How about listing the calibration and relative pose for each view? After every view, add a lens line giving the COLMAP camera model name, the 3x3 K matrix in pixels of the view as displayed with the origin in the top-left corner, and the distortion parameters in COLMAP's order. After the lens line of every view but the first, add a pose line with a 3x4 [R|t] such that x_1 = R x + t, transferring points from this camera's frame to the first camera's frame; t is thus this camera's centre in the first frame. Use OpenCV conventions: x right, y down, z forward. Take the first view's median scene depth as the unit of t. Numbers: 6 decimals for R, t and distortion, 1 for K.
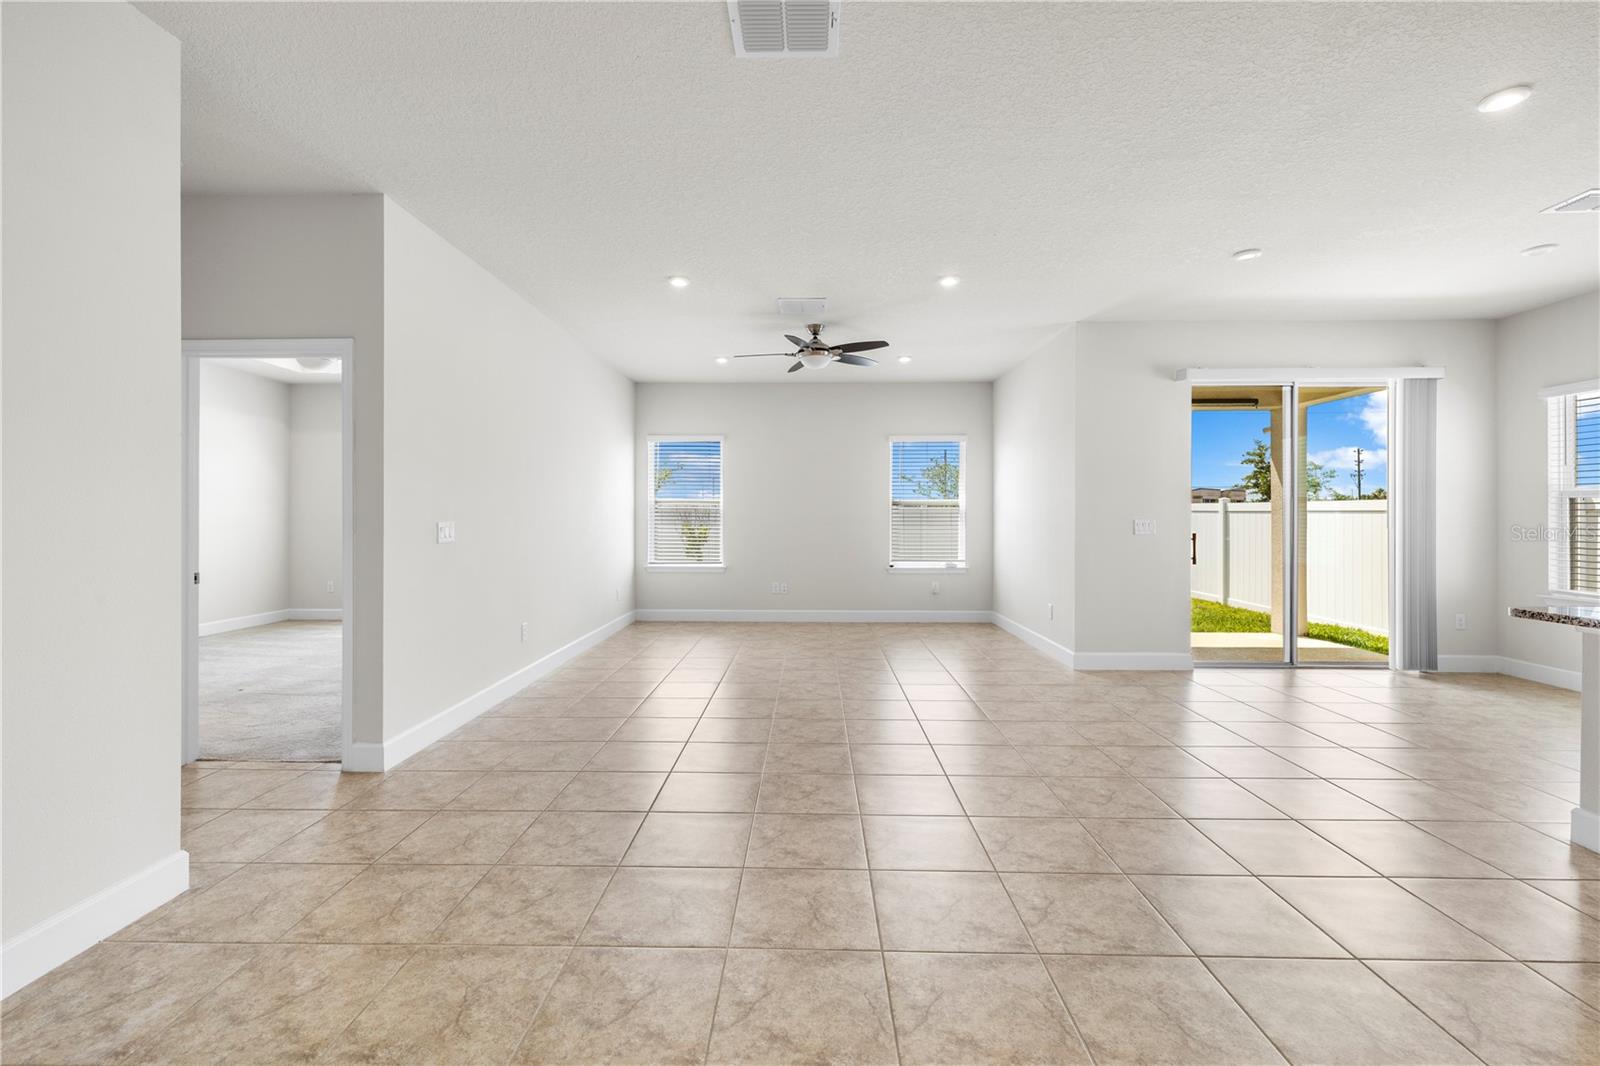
lens RADIAL K [[677.0, 0, 795.0], [0, 677.0, 514.5], [0, 0, 1]] dist [0.002085, -0.000017]
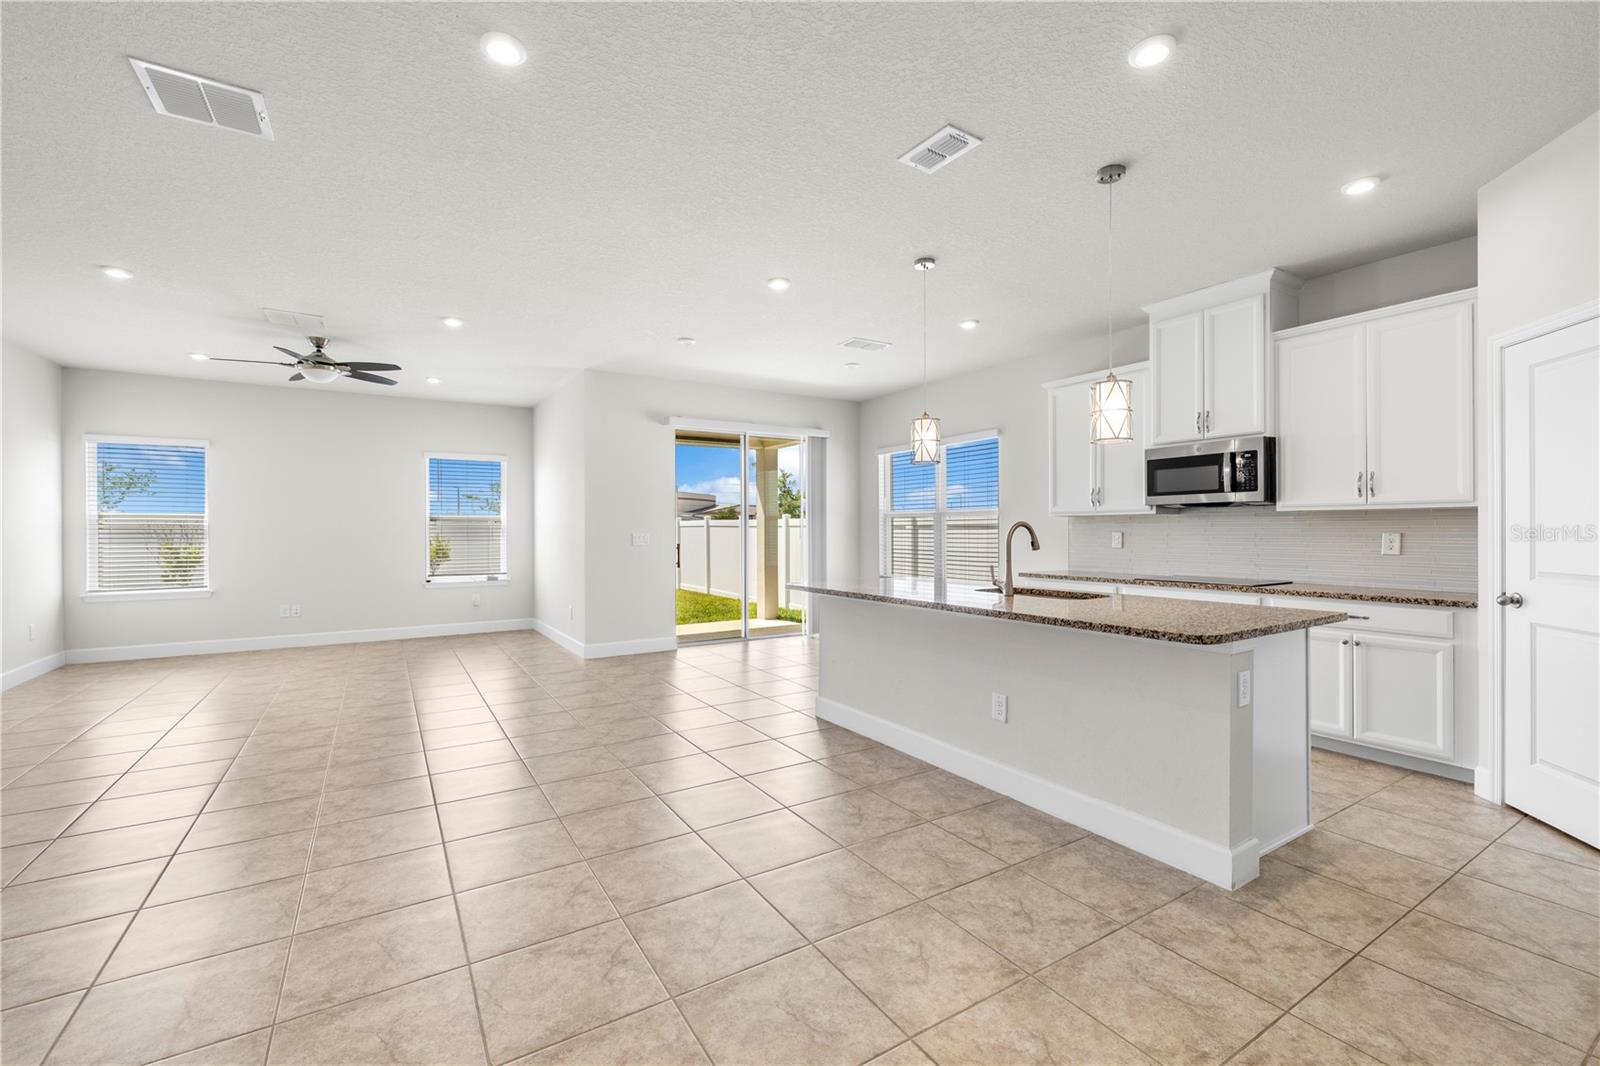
lens RADIAL K [[677.0, 0, 794.4], [0, 677.0, 530.5], [0, 0, 1]] dist [0.002085, -0.000017]
pose [[0.837476, -0.004937, 0.546452, 0.069471], [0.004070, 0.999988, 0.002798, -0.000305], [-0.546459, -0.000120, 0.837486, -0.200699]]
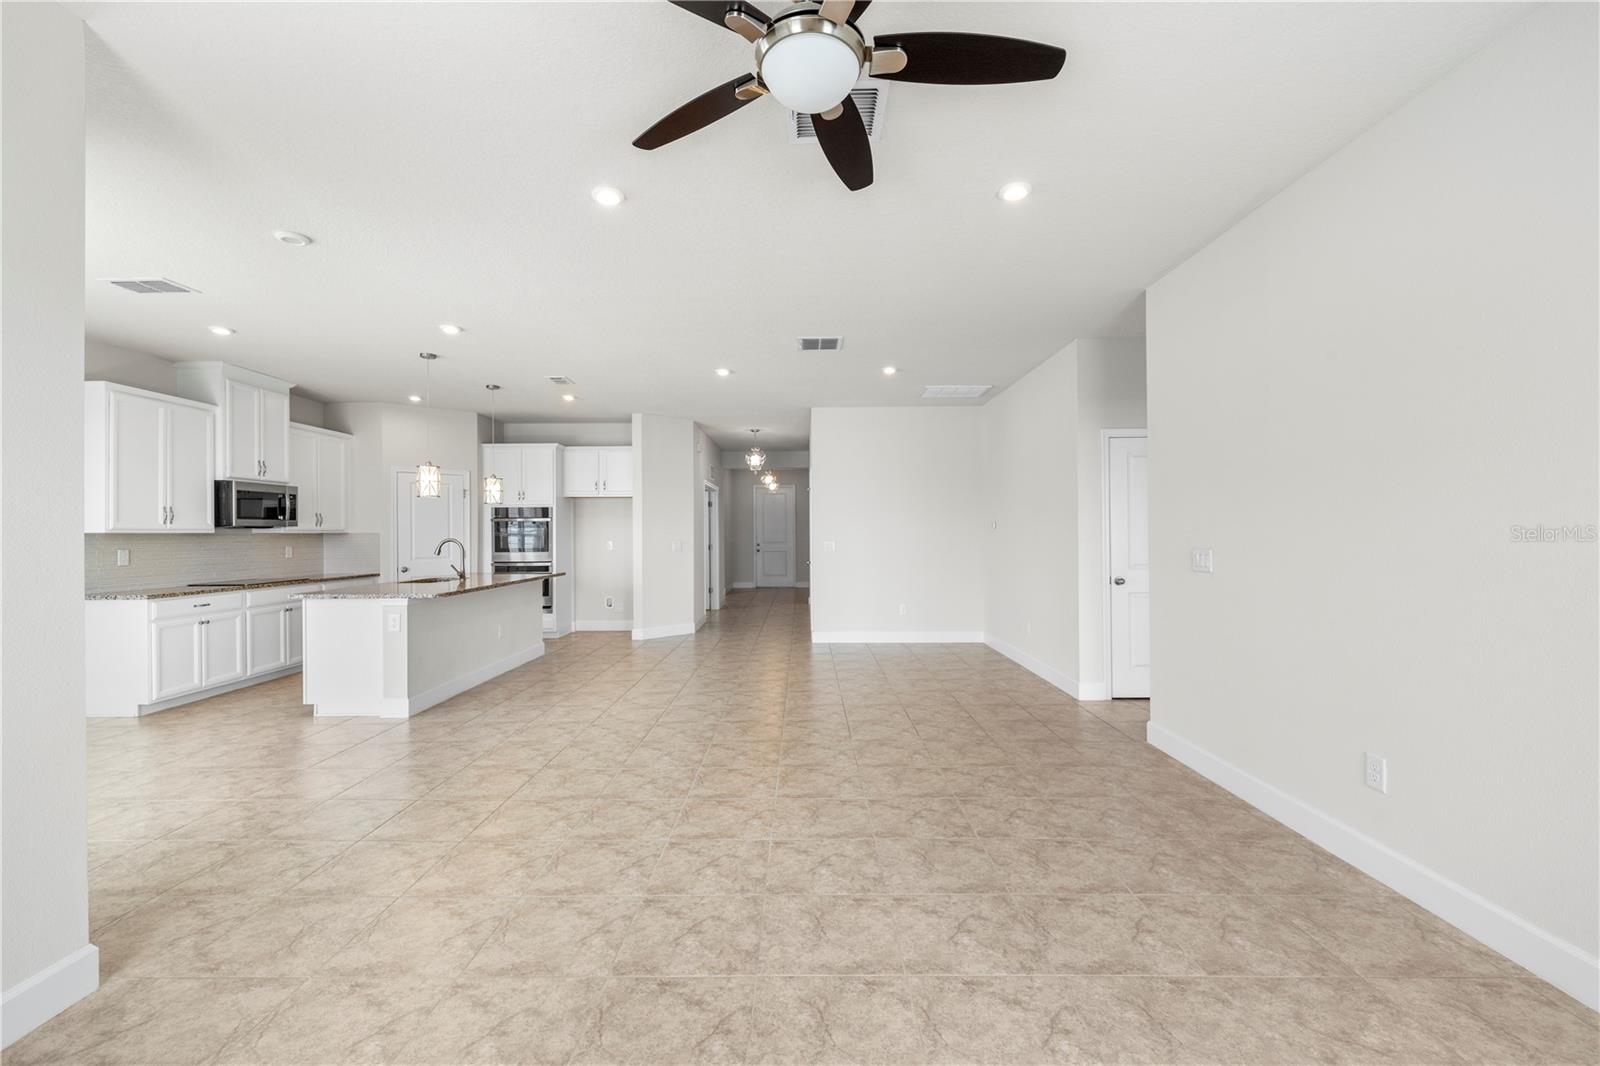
lens RADIAL K [[677.0, 0, 801.1], [0, 677.0, 535.7], [0, 0, 1]] dist [0.002085, -0.000017]
pose [[-0.999724, 0.005782, -0.022790, 0.044120], [0.005733, 0.999981, 0.002188, -0.009960], [0.022802, 0.002056, -0.999738, 1.360396]]
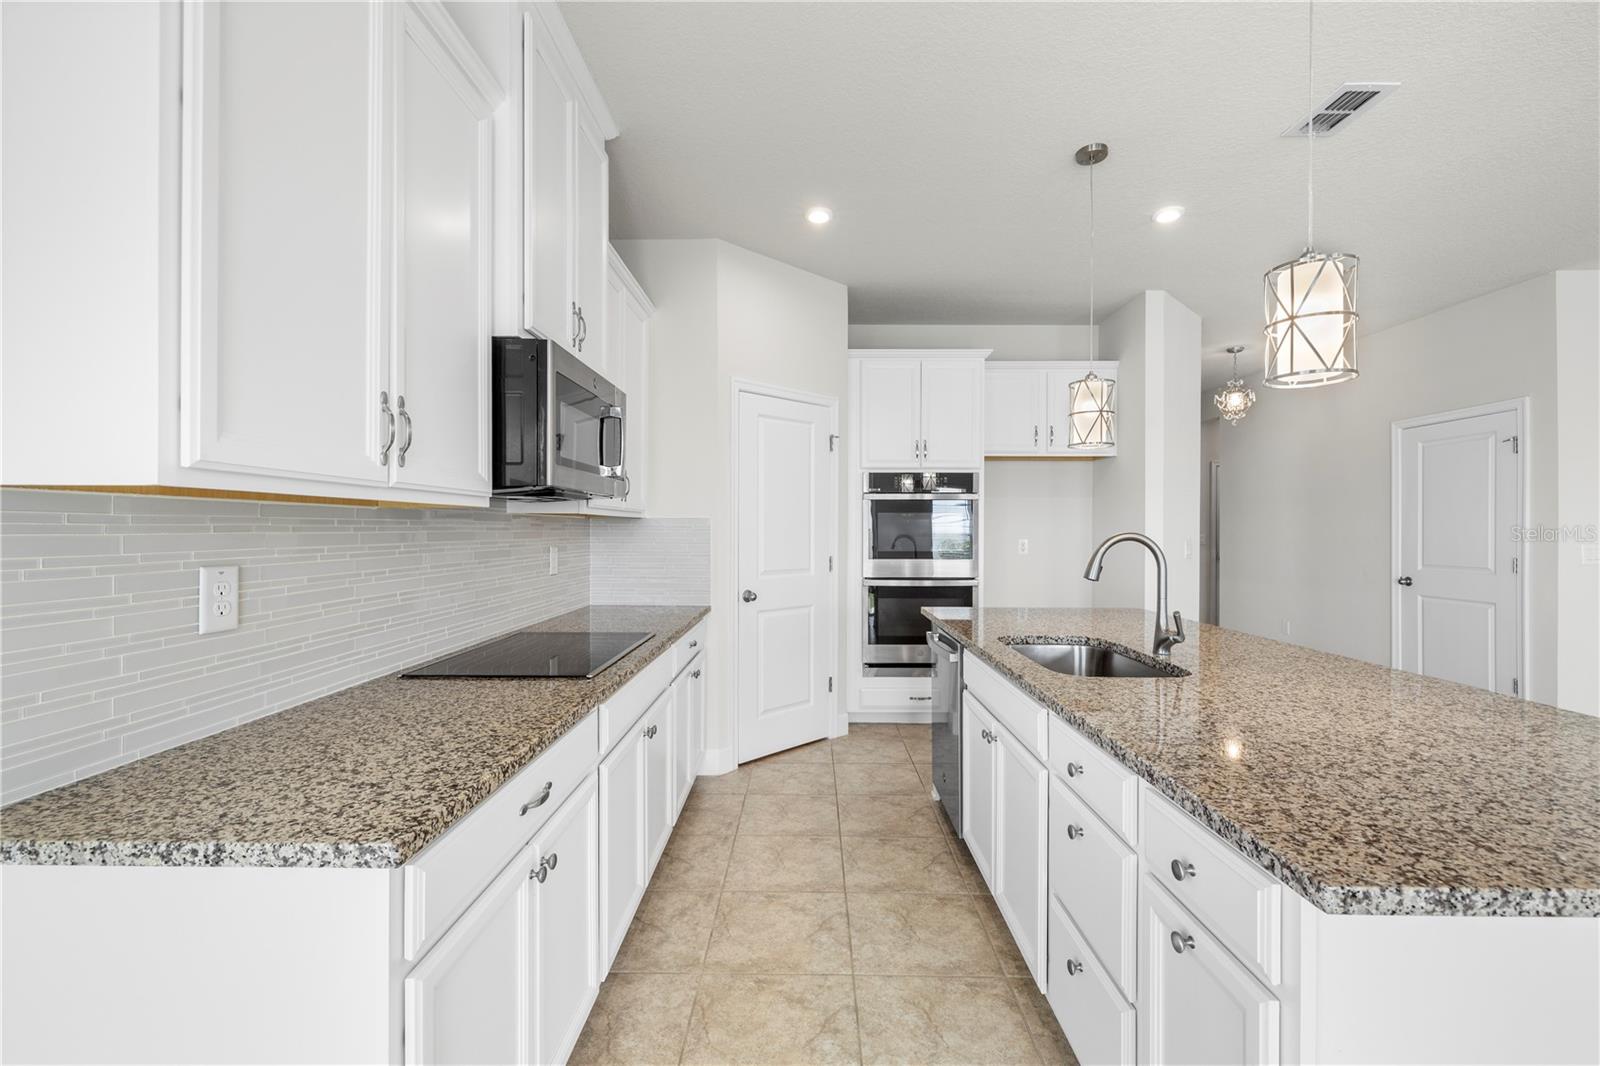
lens RADIAL K [[677.0, 0, 797.3], [0, 677.0, 529.5], [0, 0, 1]] dist [0.002085, -0.000017]
pose [[-0.999883, -0.003338, -0.014915, 0.795688], [-0.003327, 0.999994, -0.000763, -0.006802], [0.014918, -0.000714, -0.999888, 0.604633]]
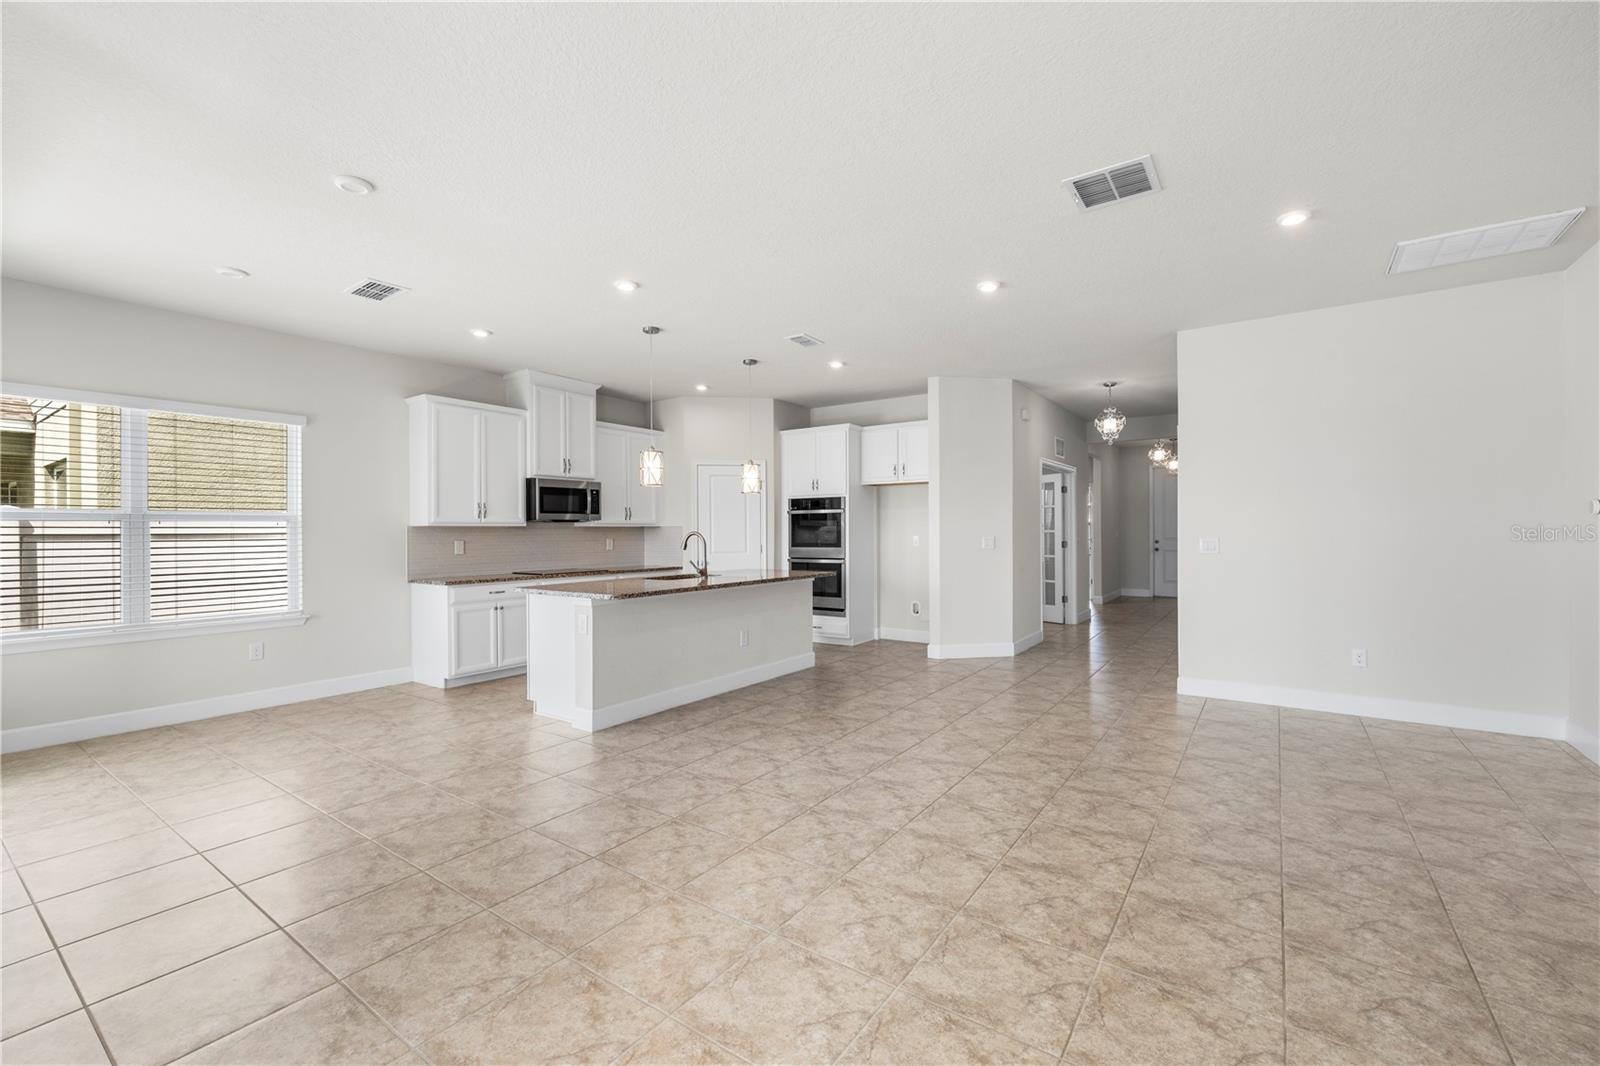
lens RADIAL K [[677.0, 0, 795.7], [0, 677.0, 531.4], [0, 0, 1]] dist [0.002085, -0.000017]
pose [[-0.830696, 0.004618, 0.556707, -0.097194], [0.005013, 0.999987, -0.000815, -0.005005], [-0.556703, 0.002113, -0.830709, 0.987875]]
